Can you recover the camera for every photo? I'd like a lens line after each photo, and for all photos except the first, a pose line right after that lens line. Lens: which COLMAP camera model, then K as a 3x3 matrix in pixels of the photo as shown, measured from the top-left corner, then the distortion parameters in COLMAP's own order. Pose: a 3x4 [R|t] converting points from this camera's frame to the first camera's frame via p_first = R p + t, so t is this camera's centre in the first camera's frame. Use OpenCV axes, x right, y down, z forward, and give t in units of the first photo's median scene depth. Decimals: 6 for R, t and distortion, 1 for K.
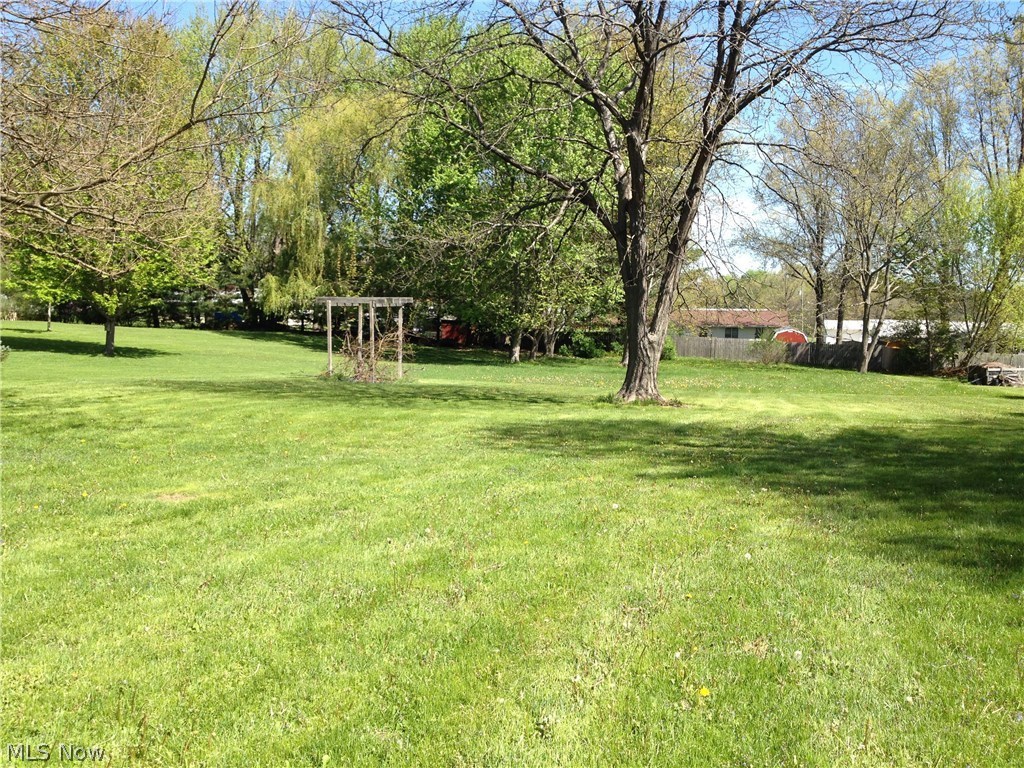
lens RADIAL K [[966.1, 0, 512.6], [0, 966.1, 385.2], [0, 0, 1]] dist [-0.035772, 0.000000]
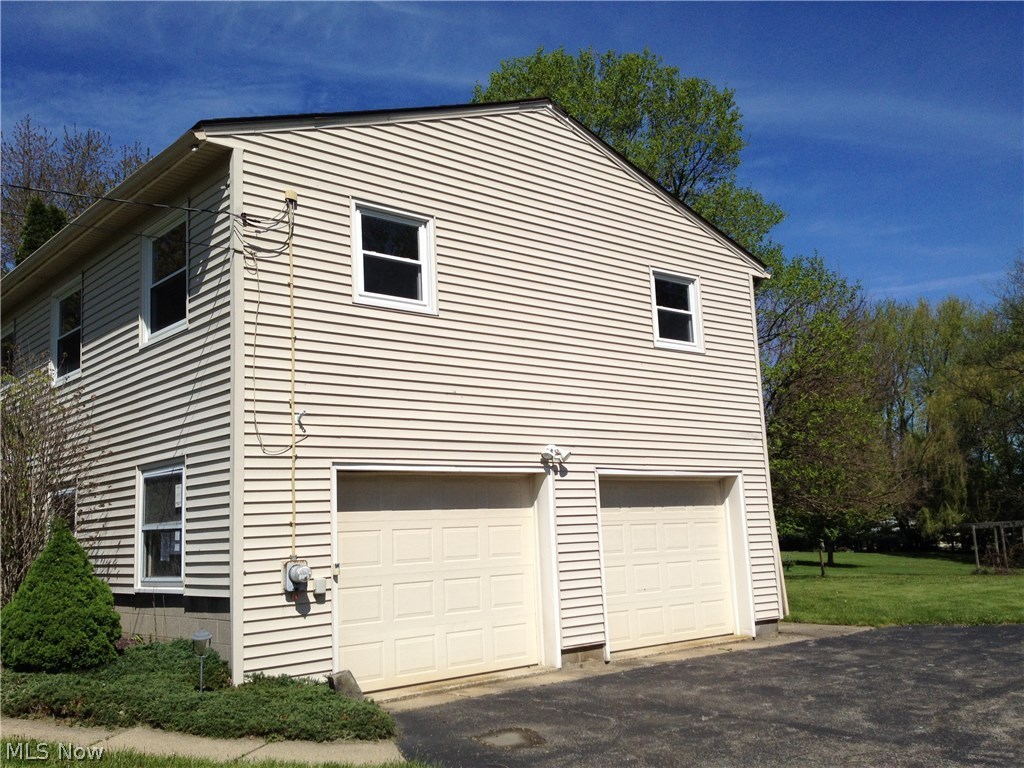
lens RADIAL K [[966.1, 0, 512.9], [0, 966.1, 386.1], [0, 0, 1]] dist [-0.035772, 0.000000]
pose [[0.804958, -0.136595, -0.577394, 0.075516], [-0.002587, 0.972322, -0.233630, 0.032093], [0.593326, 0.189556, 0.782326, -0.390029]]
